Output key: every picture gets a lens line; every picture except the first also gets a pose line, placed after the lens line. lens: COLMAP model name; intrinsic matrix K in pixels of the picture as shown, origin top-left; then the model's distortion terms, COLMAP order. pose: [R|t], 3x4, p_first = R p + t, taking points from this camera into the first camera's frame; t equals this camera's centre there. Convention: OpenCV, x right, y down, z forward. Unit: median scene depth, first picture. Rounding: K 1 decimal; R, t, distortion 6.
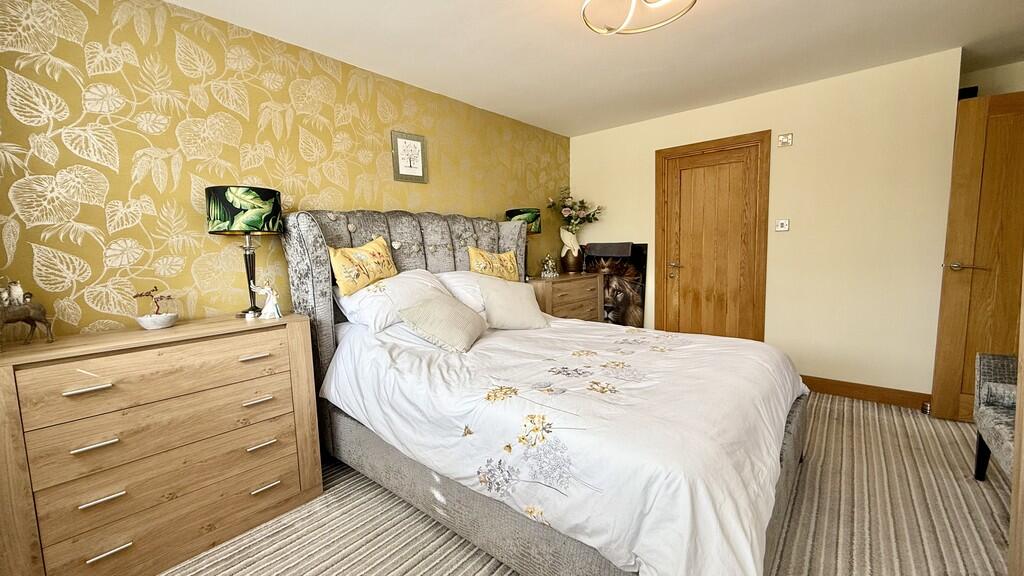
lens RADIAL K [[407.8, 0, 510.2], [0, 407.8, 287.7], [0, 0, 1]] dist [-0.000112, 0.000020]
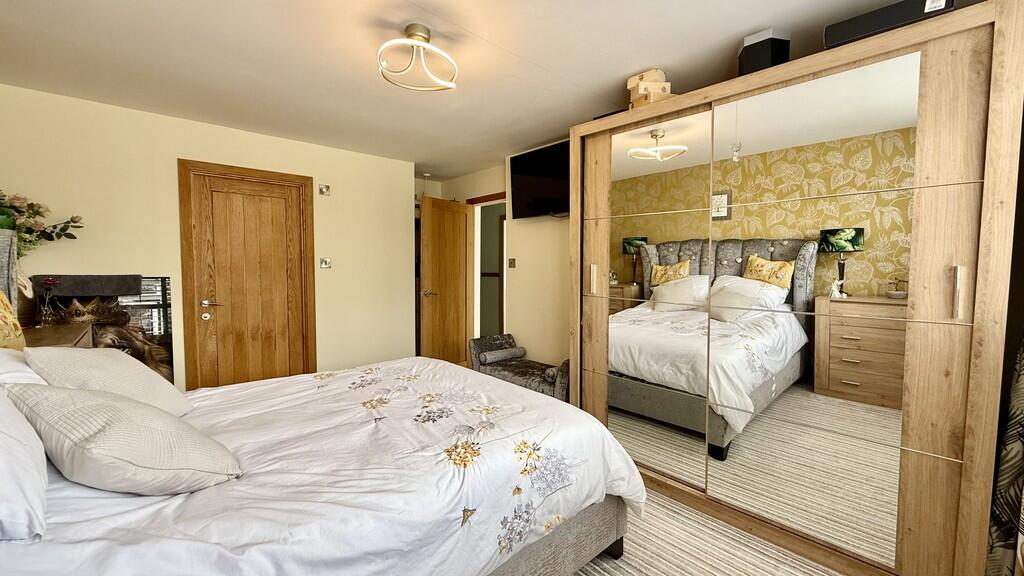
lens RADIAL K [[407.8, 0, 510.2], [0, 407.8, 287.7], [0, 0, 1]] dist [-0.000112, 0.000020]
pose [[0.120492, -0.015940, 0.992586, -0.633697], [0.093537, 0.995605, 0.004634, -0.063605], [-0.988298, 0.092285, 0.121454, 0.556180]]
